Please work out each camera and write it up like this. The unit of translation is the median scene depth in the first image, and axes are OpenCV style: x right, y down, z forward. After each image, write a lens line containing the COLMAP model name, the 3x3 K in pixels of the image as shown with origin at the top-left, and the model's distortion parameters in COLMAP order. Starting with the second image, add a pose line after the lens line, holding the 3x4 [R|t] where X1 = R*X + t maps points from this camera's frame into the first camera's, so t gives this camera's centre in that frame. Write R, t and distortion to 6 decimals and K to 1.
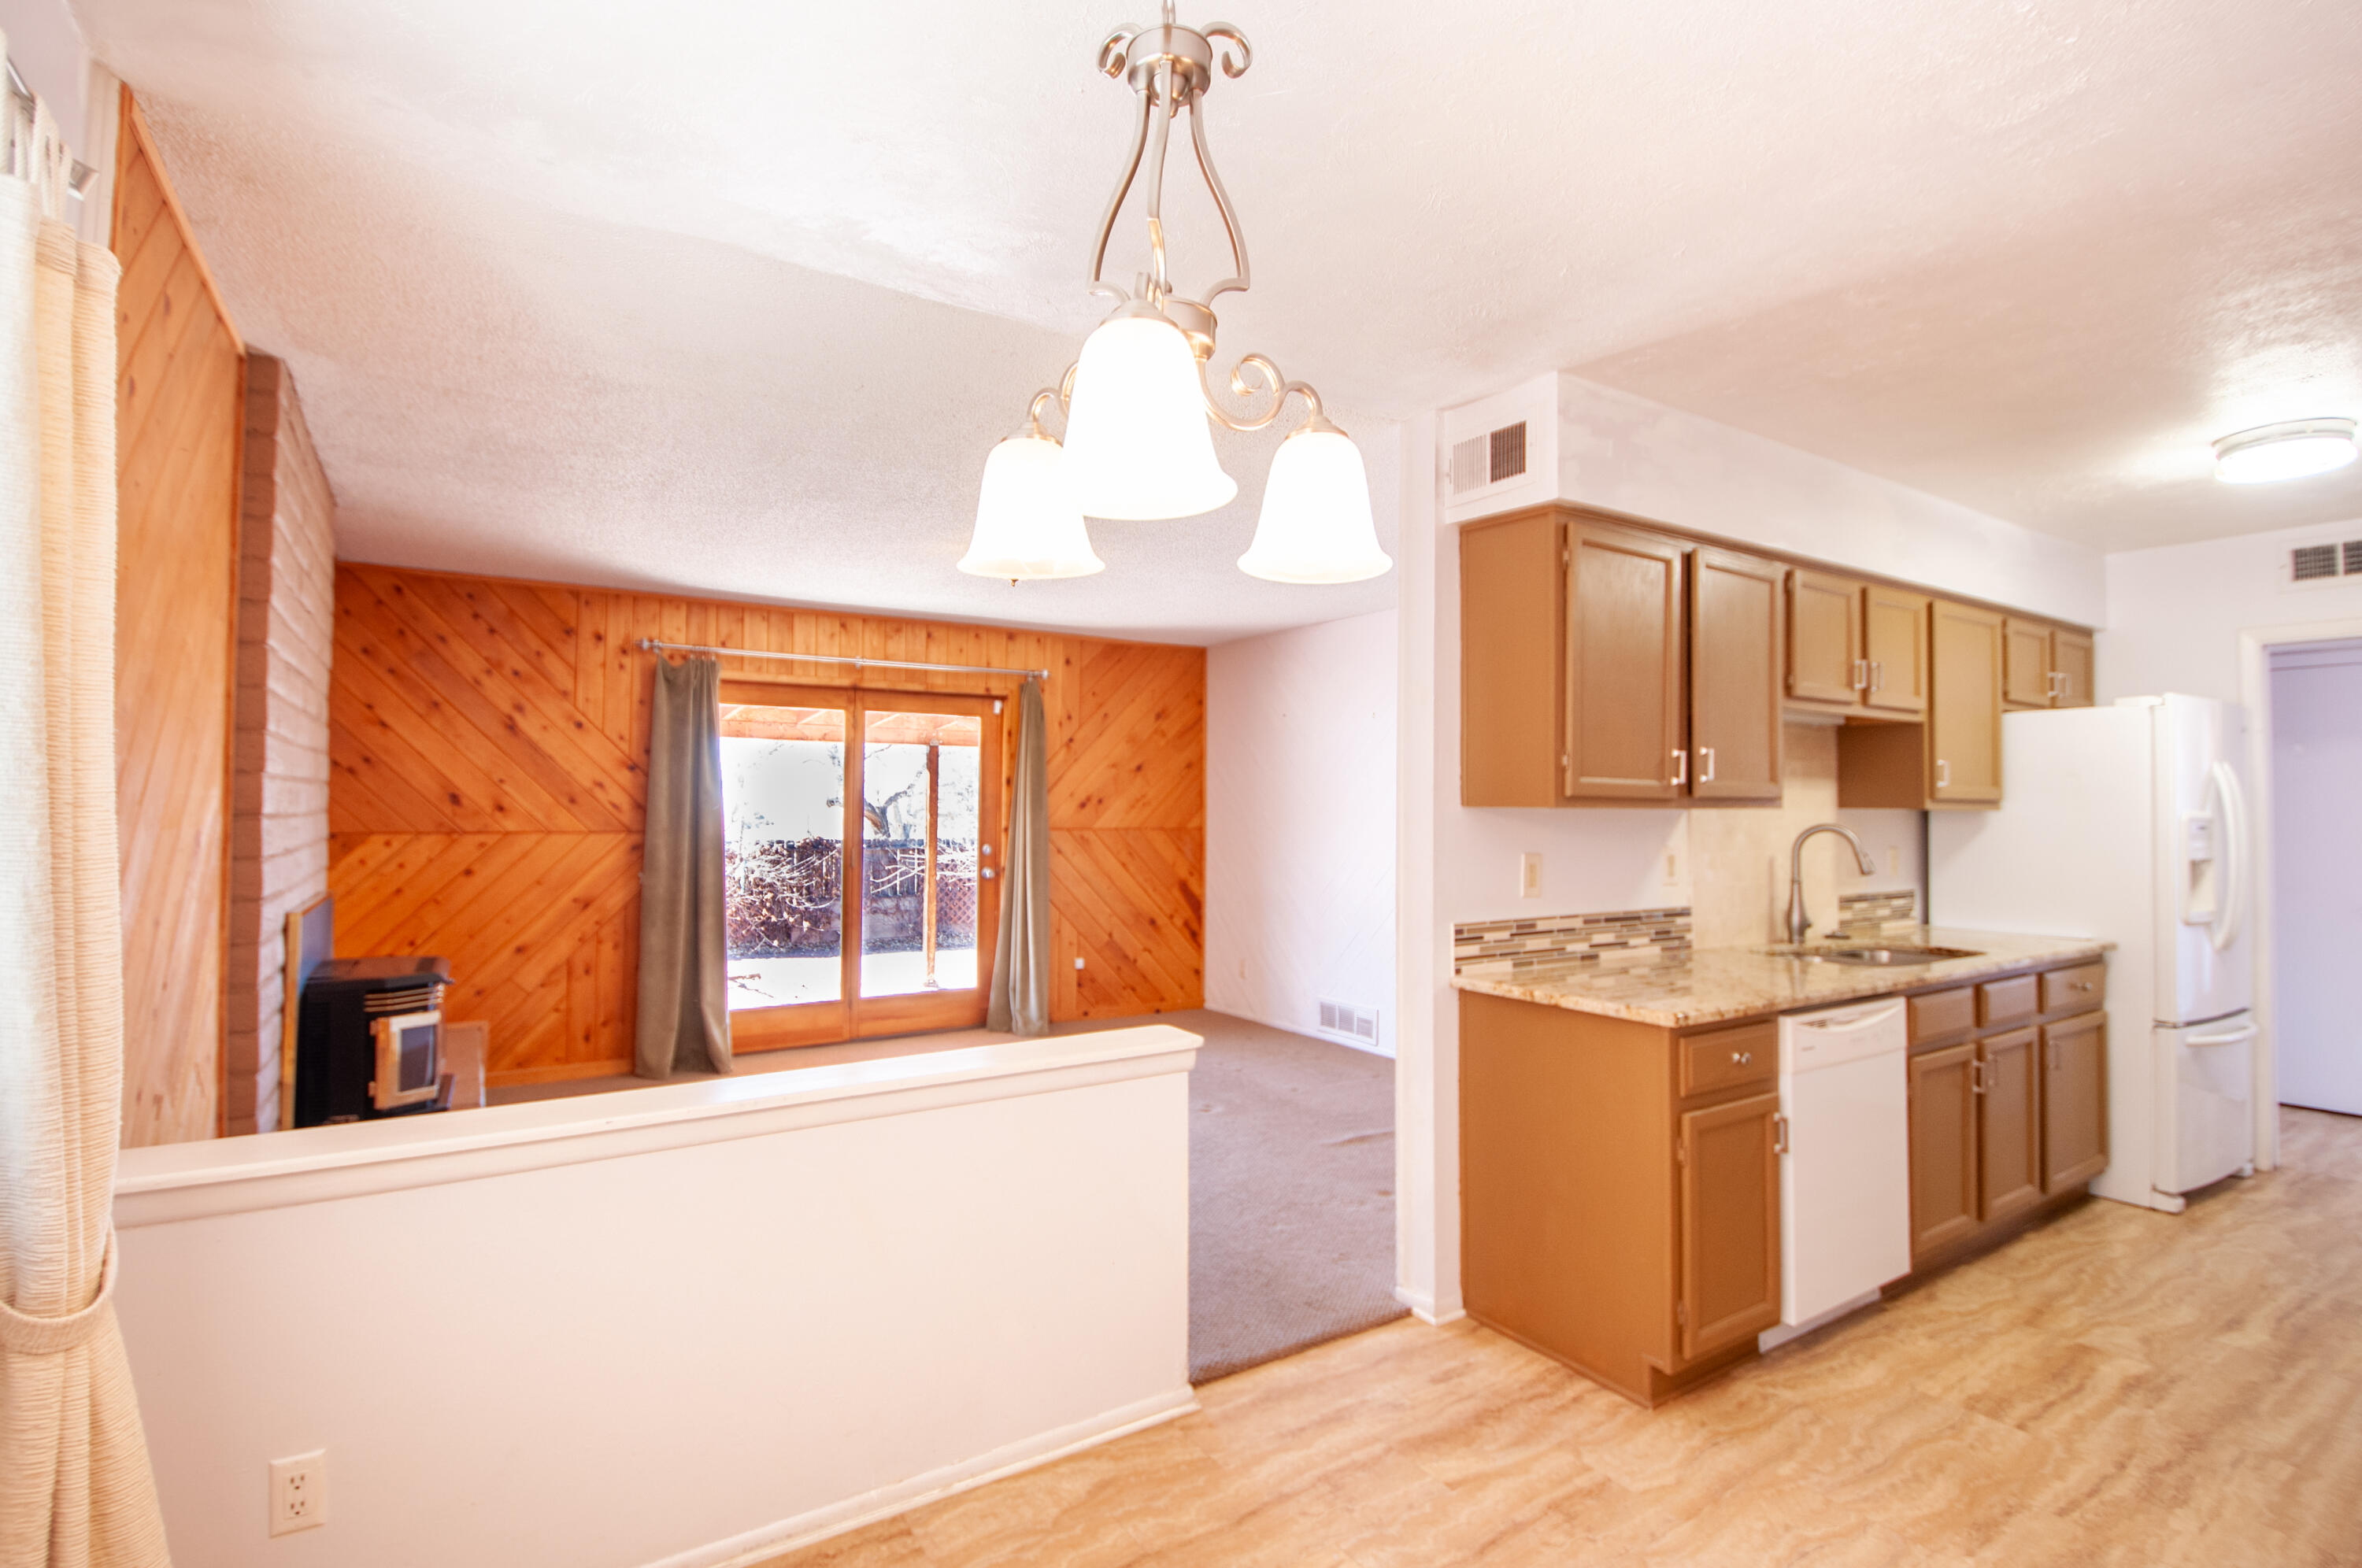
lens RADIAL K [[1139.1, 0, 1170.4], [0, 1139.1, 782.1], [0, 0, 1]] dist [-0.016912, -0.001658]
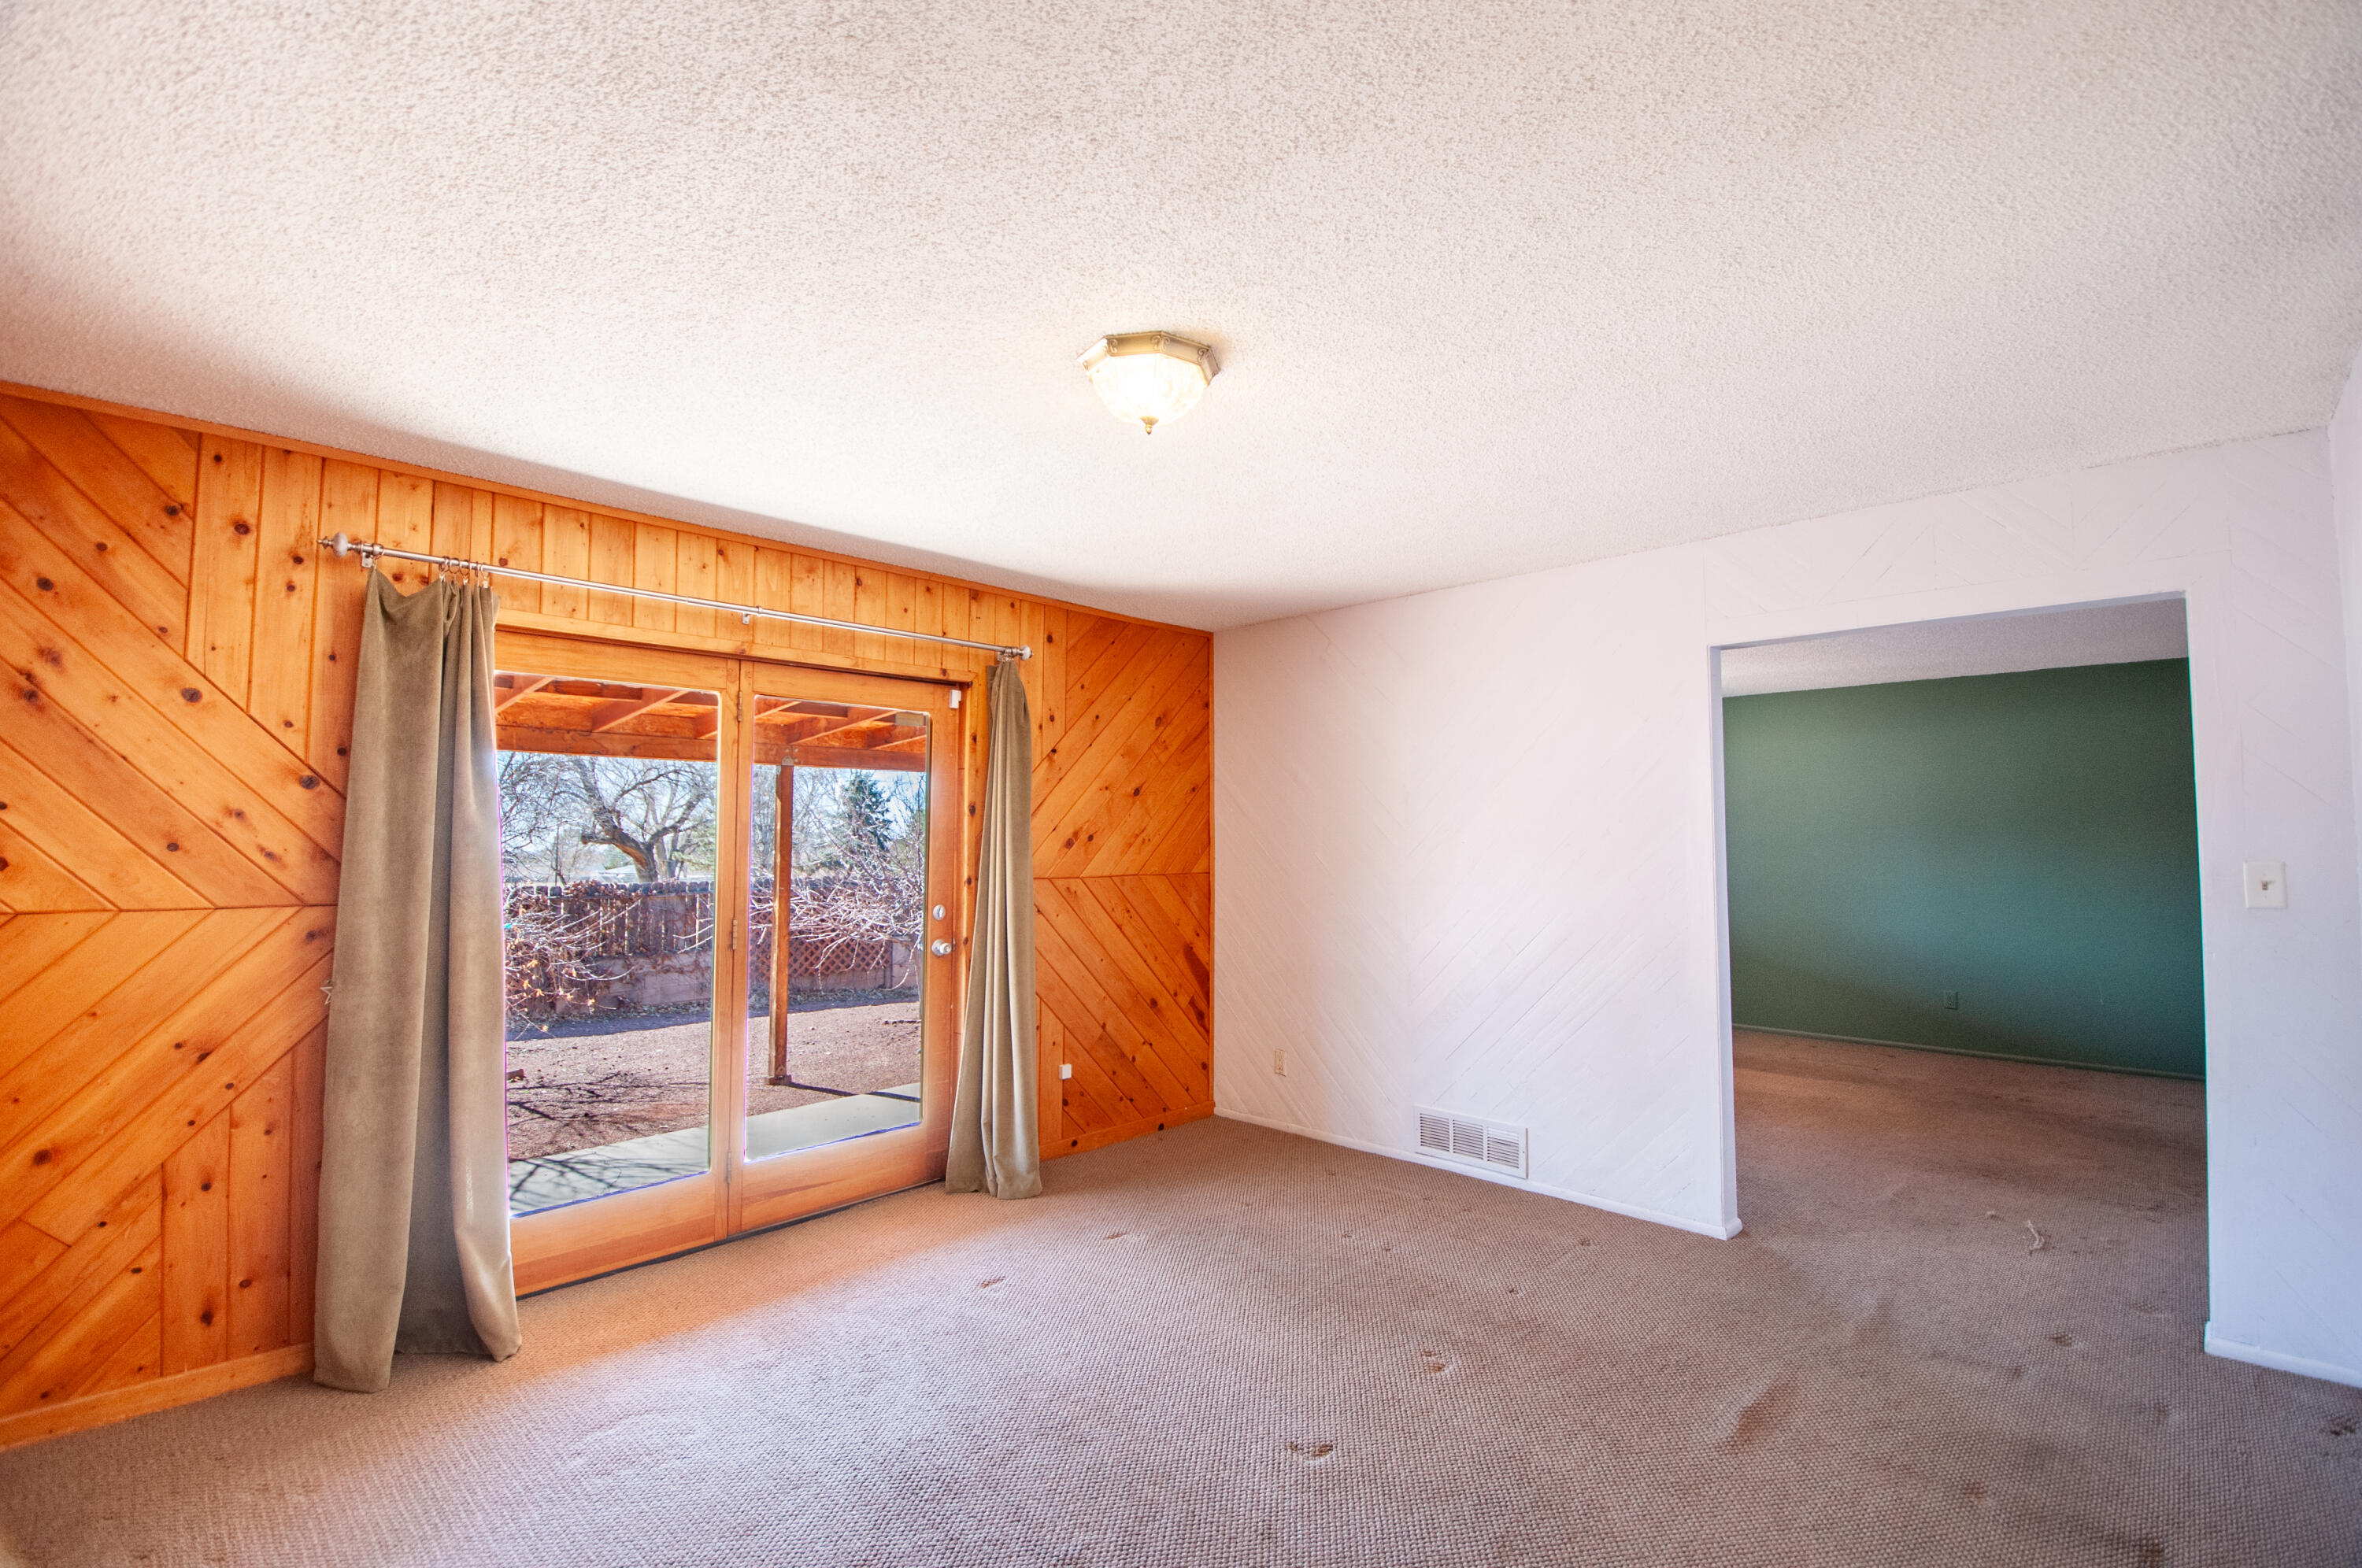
lens RADIAL K [[1019.5, 0, 1195.8], [0, 1019.5, 791.2], [0, 0, 1]] dist [-0.031701, -0.003132]
pose [[0.965069, 0.003501, 0.261971, -0.187268], [0.003098, 0.999688, -0.024772, 0.004146], [-0.261976, 0.024718, 0.964758, 0.423699]]
